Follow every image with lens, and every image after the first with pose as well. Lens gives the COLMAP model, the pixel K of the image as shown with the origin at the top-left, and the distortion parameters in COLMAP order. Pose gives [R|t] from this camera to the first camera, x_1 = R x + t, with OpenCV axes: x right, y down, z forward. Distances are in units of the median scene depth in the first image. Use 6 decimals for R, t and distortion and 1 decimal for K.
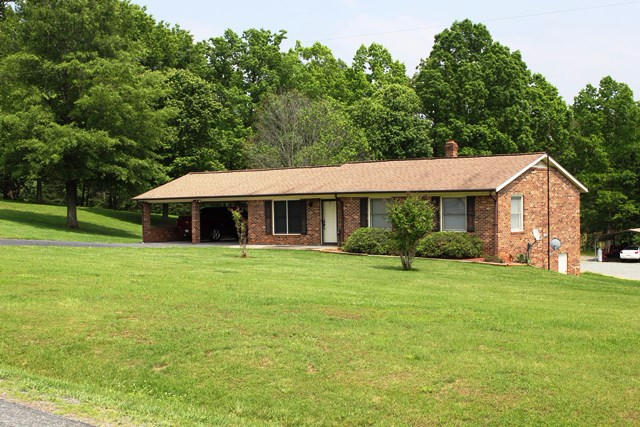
lens RADIAL K [[898.0, 0, 320.3], [0, 898.0, 214.0], [0, 0, 1]] dist [-0.066947, 0.000000]
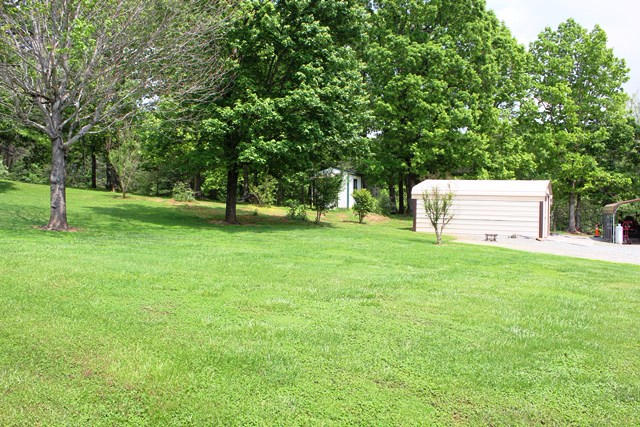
lens RADIAL K [[529.2, 0, 318.9], [0, 529.2, 211.8], [0, 0, 1]] dist [-0.100829, 0.029331]
pose [[0.997892, 0.010627, 0.064025, 0.116293], [-0.012124, 0.999661, 0.023042, 0.032386], [-0.063759, -0.023769, 0.997682, 1.013255]]
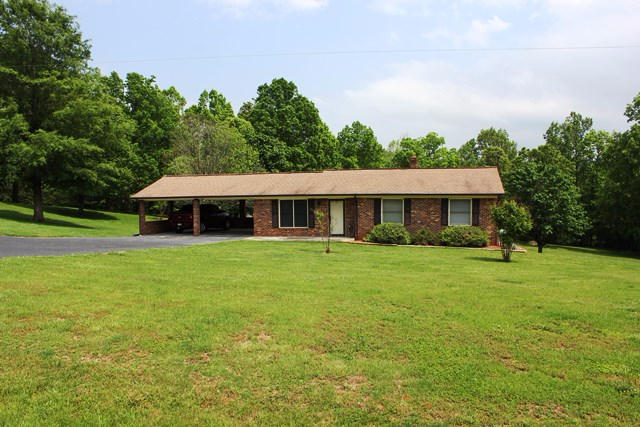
lens RADIAL K [[529.2, 0, 319.7], [0, 529.2, 216.5], [0, 0, 1]] dist [-0.100829, 0.029331]
pose [[0.918732, -0.010468, 0.394743, -0.232431], [0.000243, 0.999663, 0.025944, -0.008971], [-0.394882, -0.023740, 0.918425, 0.261005]]
